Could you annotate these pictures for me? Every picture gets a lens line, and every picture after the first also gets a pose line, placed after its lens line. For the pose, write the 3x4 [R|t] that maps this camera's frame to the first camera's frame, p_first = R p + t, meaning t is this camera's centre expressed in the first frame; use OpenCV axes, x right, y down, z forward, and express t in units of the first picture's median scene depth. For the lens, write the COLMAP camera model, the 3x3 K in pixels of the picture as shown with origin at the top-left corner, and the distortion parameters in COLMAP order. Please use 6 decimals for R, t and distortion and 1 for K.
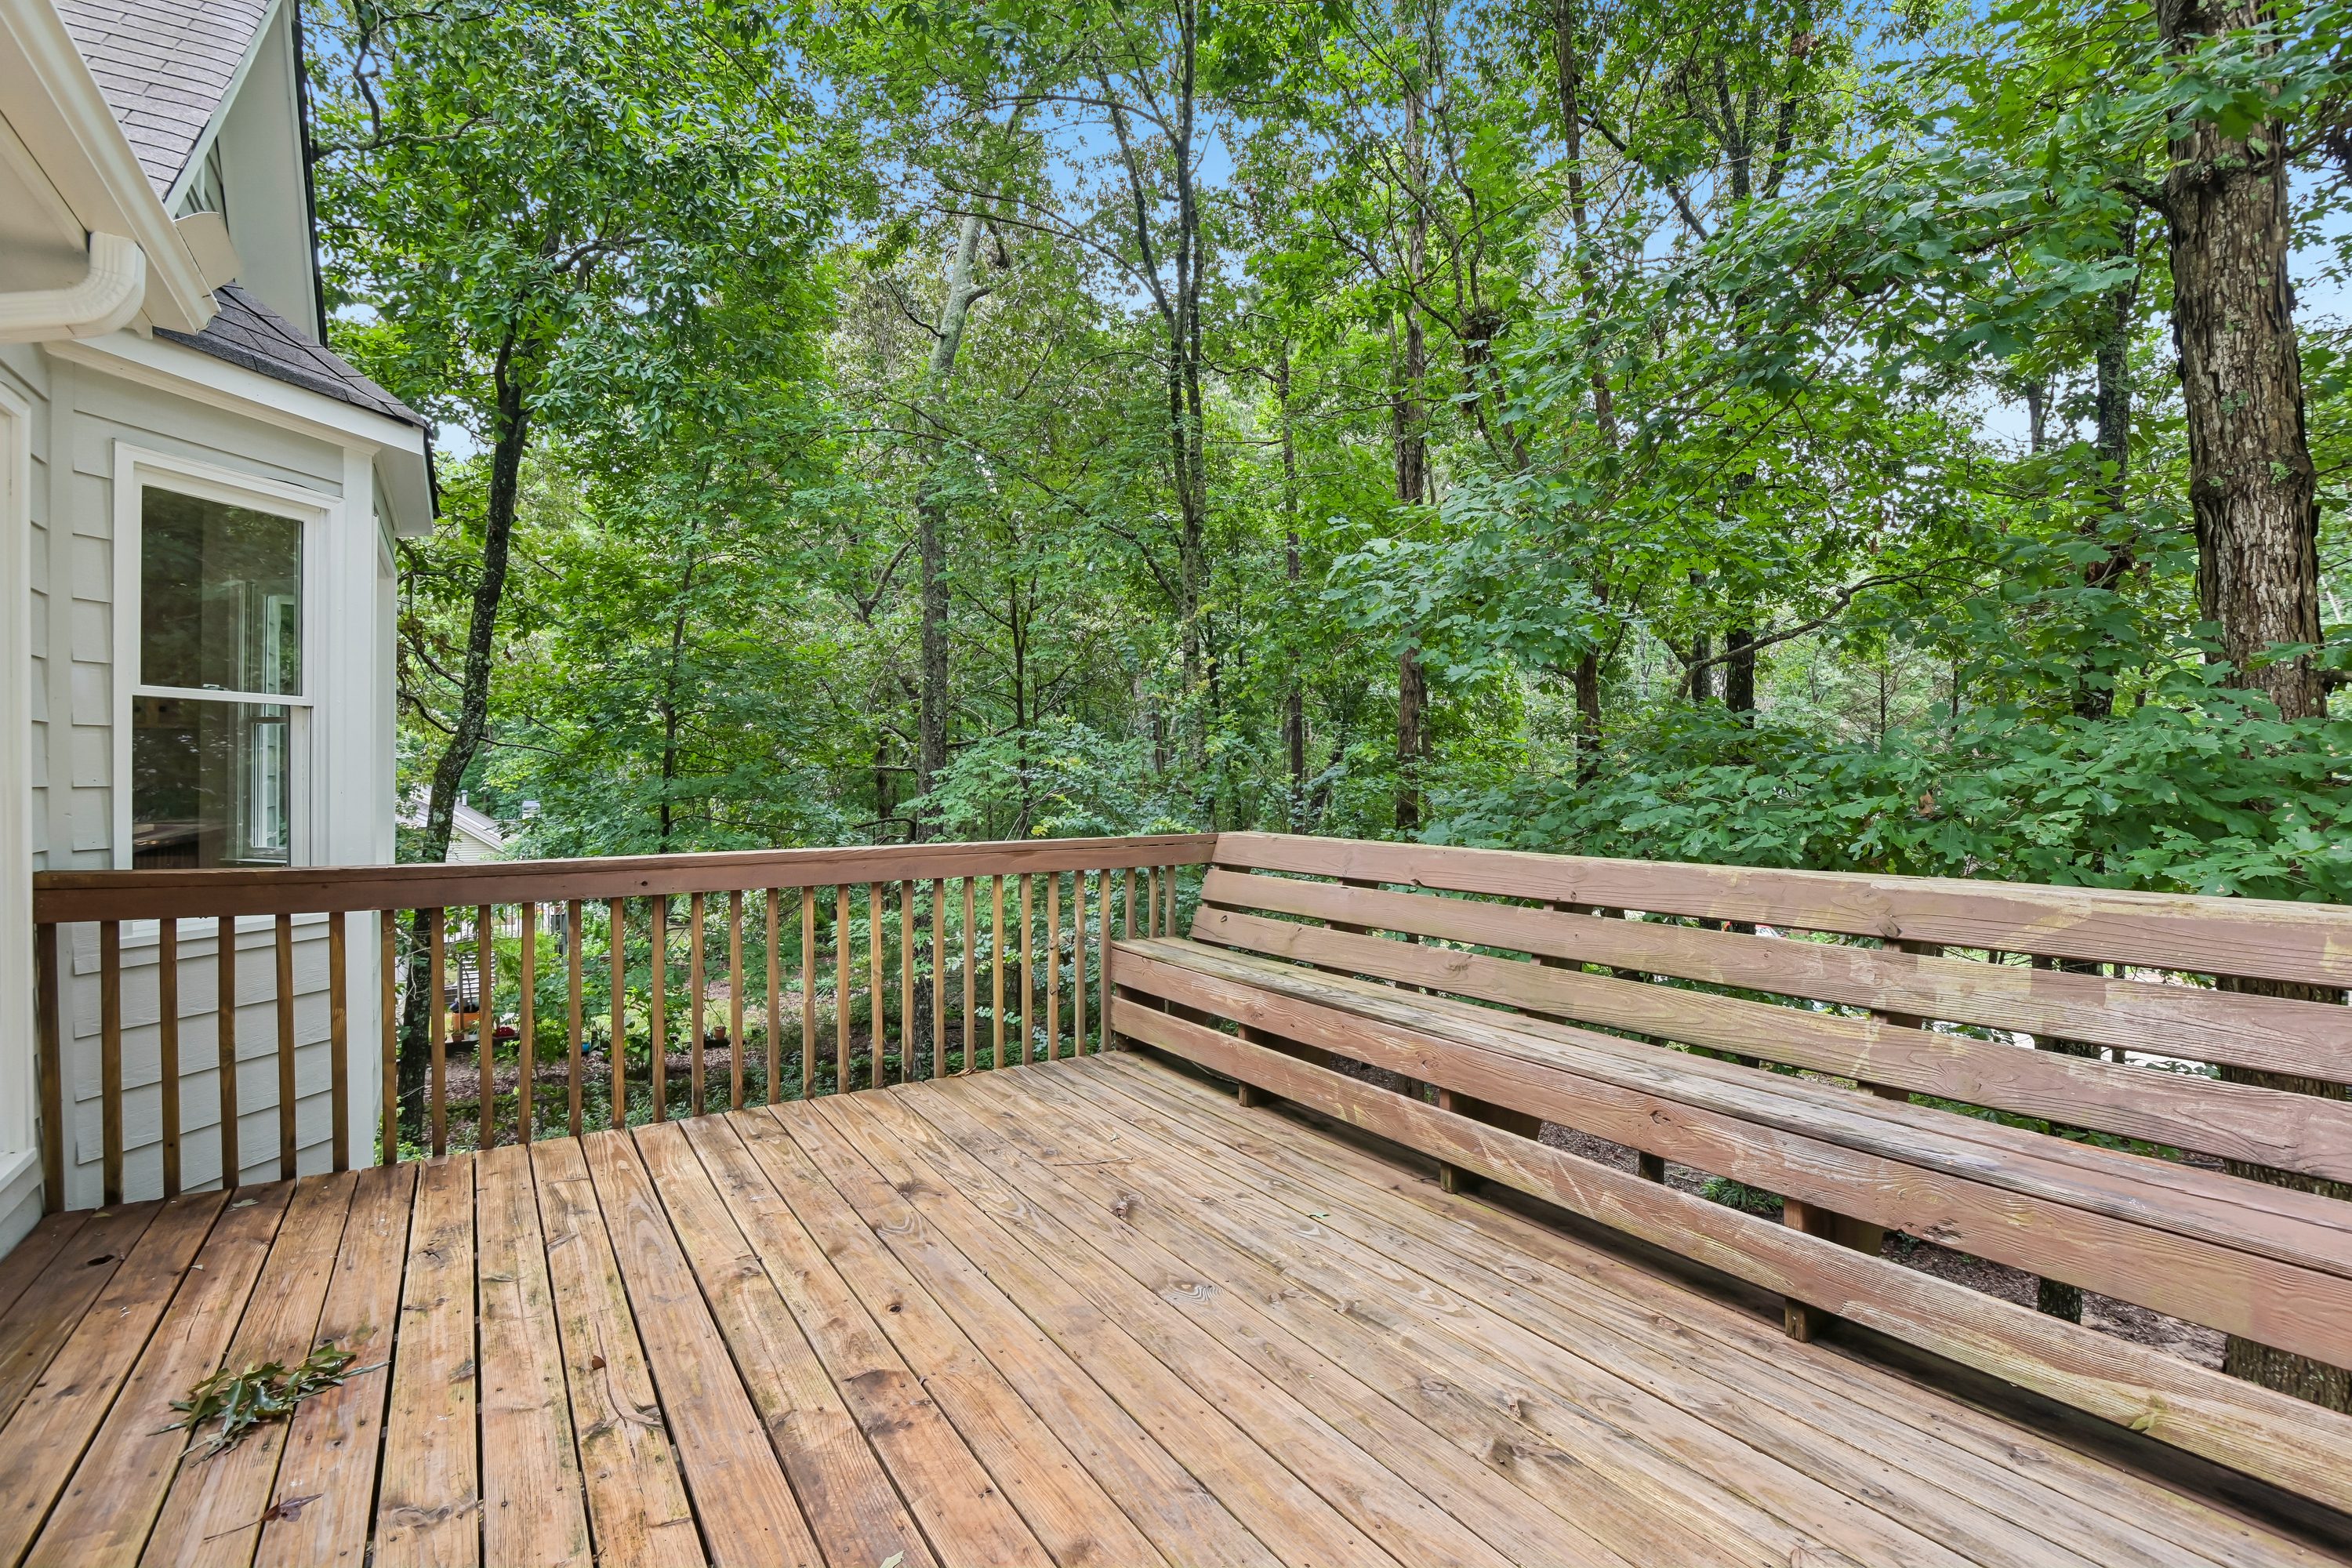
lens RADIAL K [[1070.3, 0, 1182.7], [0, 1070.3, 787.4], [0, 0, 1]] dist [-0.009847, -0.000137]
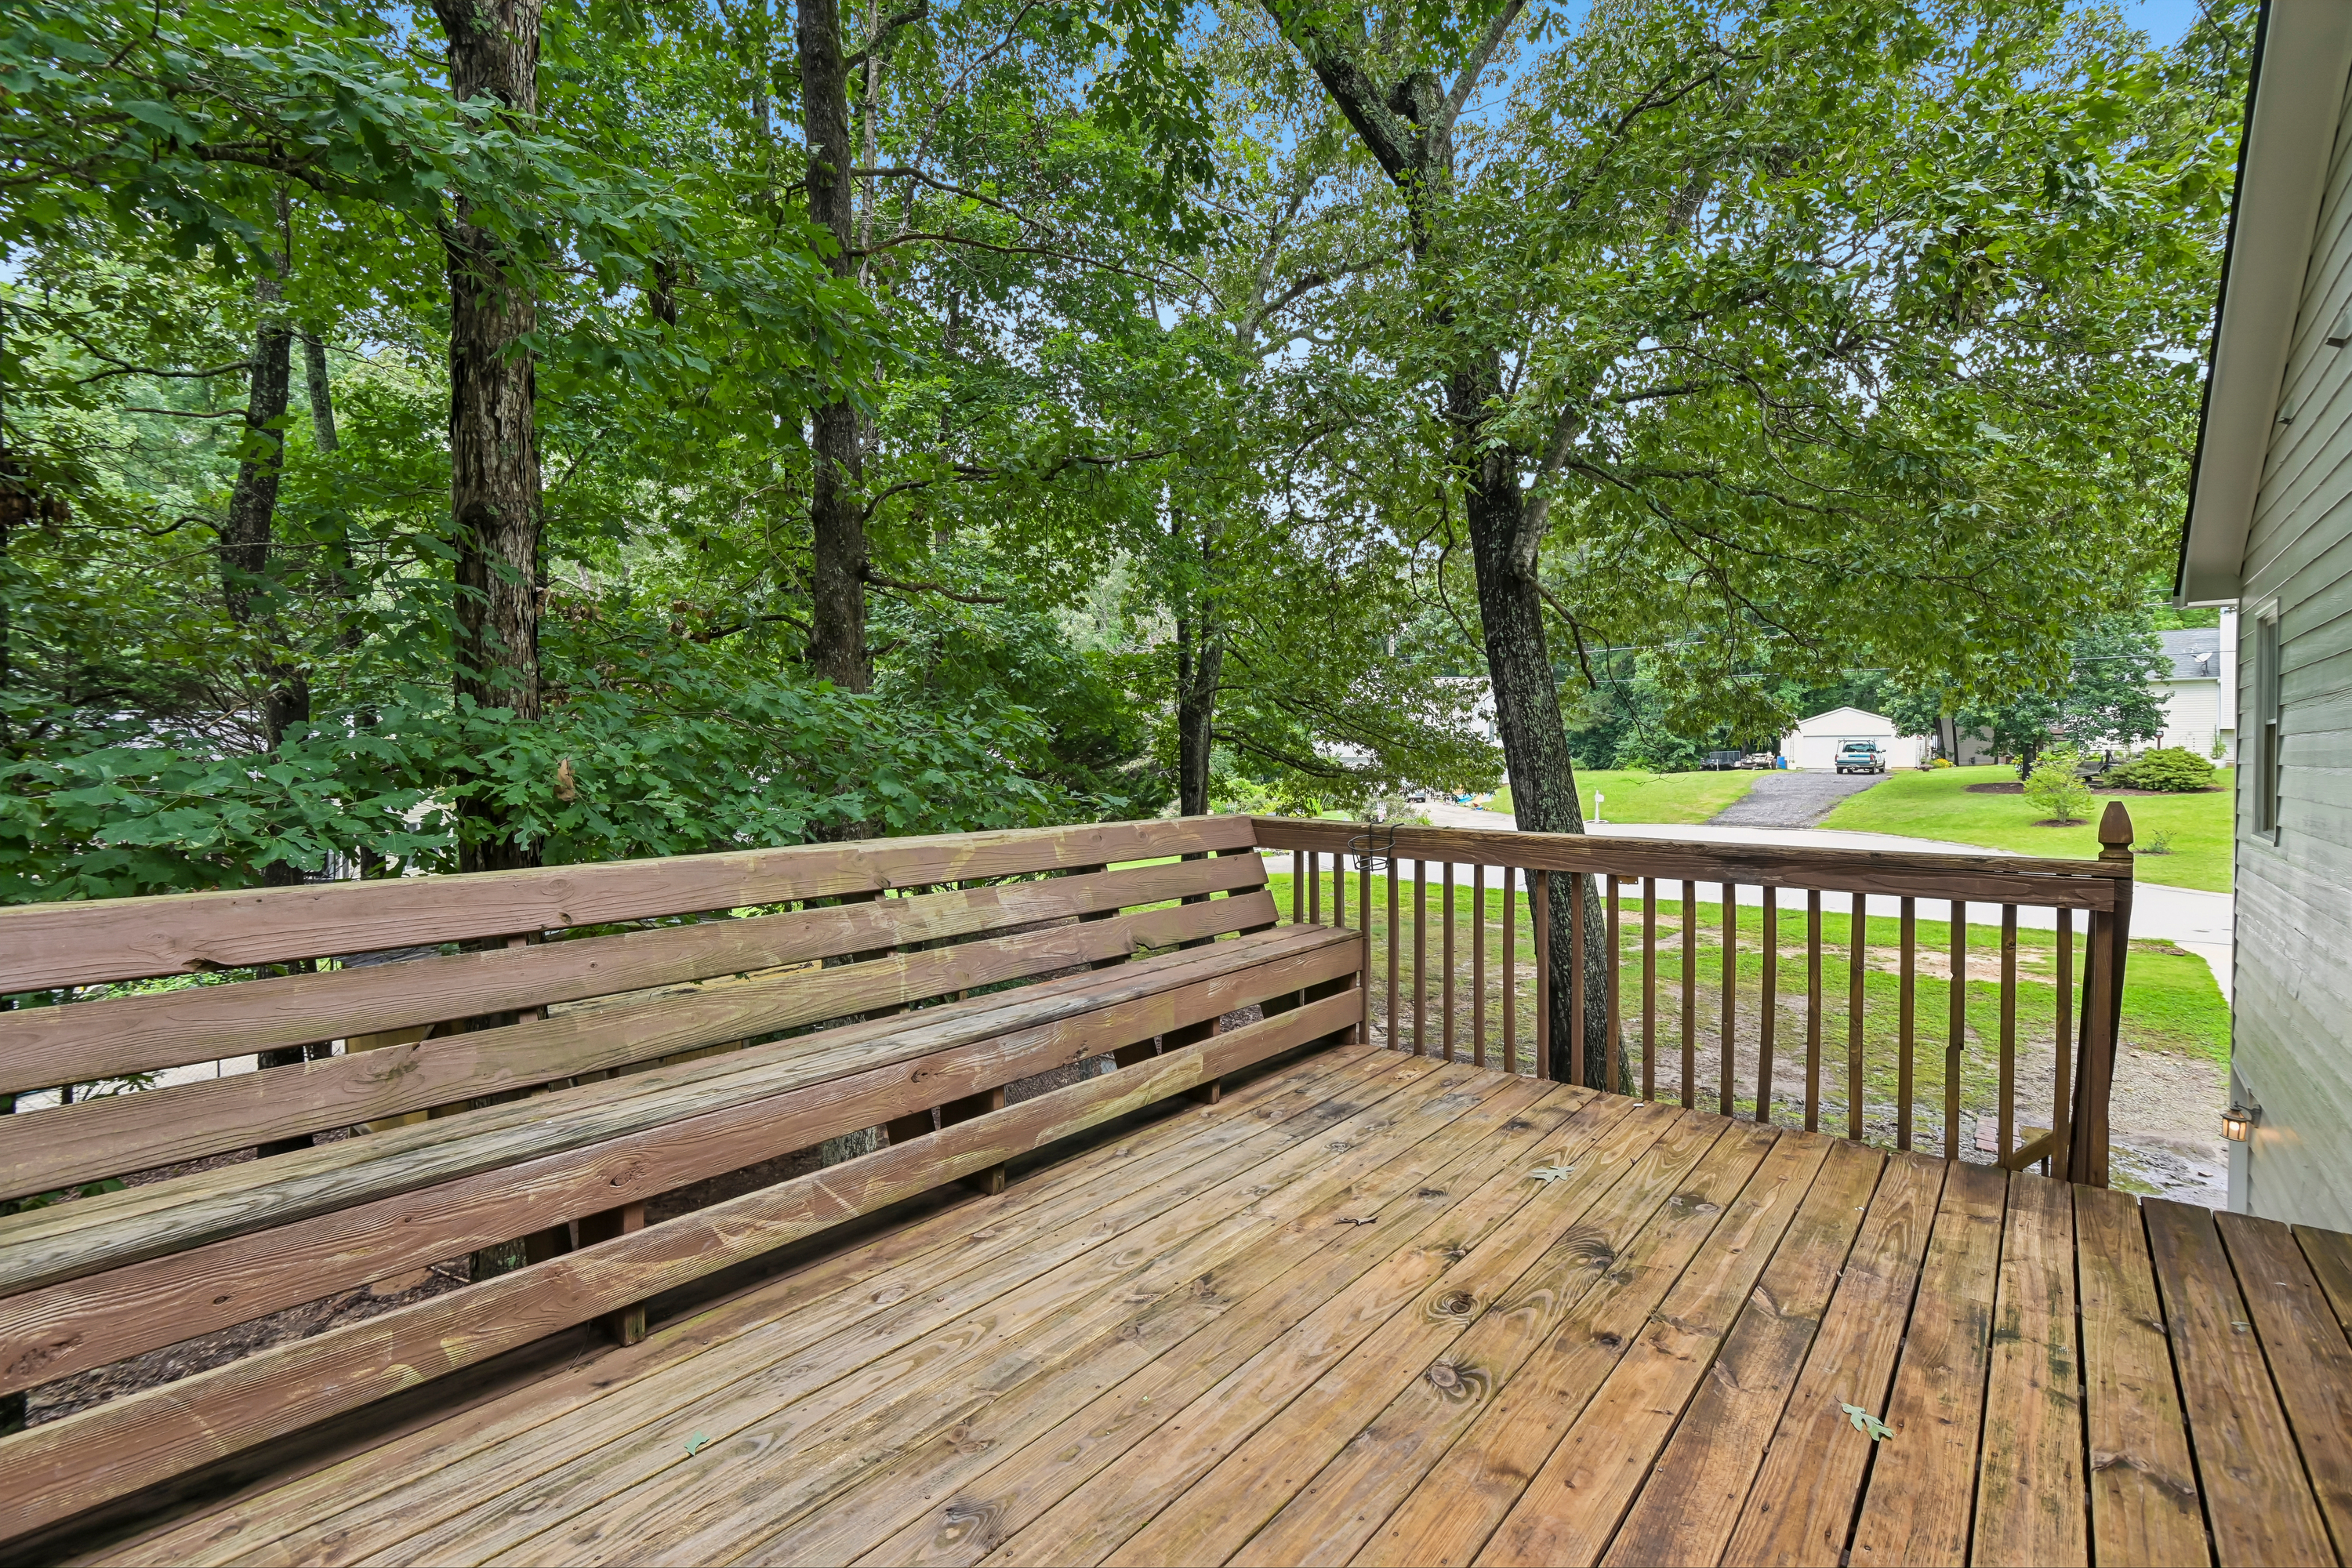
lens RADIAL K [[1082.4, 0, 1188.9], [0, 1082.4, 766.7], [0, 0, 1]] dist [0.004118, -0.000699]
pose [[-0.306474, -0.005985, 0.951860, -0.537974], [0.008448, 0.999924, 0.009008, -0.011346], [-0.951842, 0.010802, -0.306400, 0.837127]]
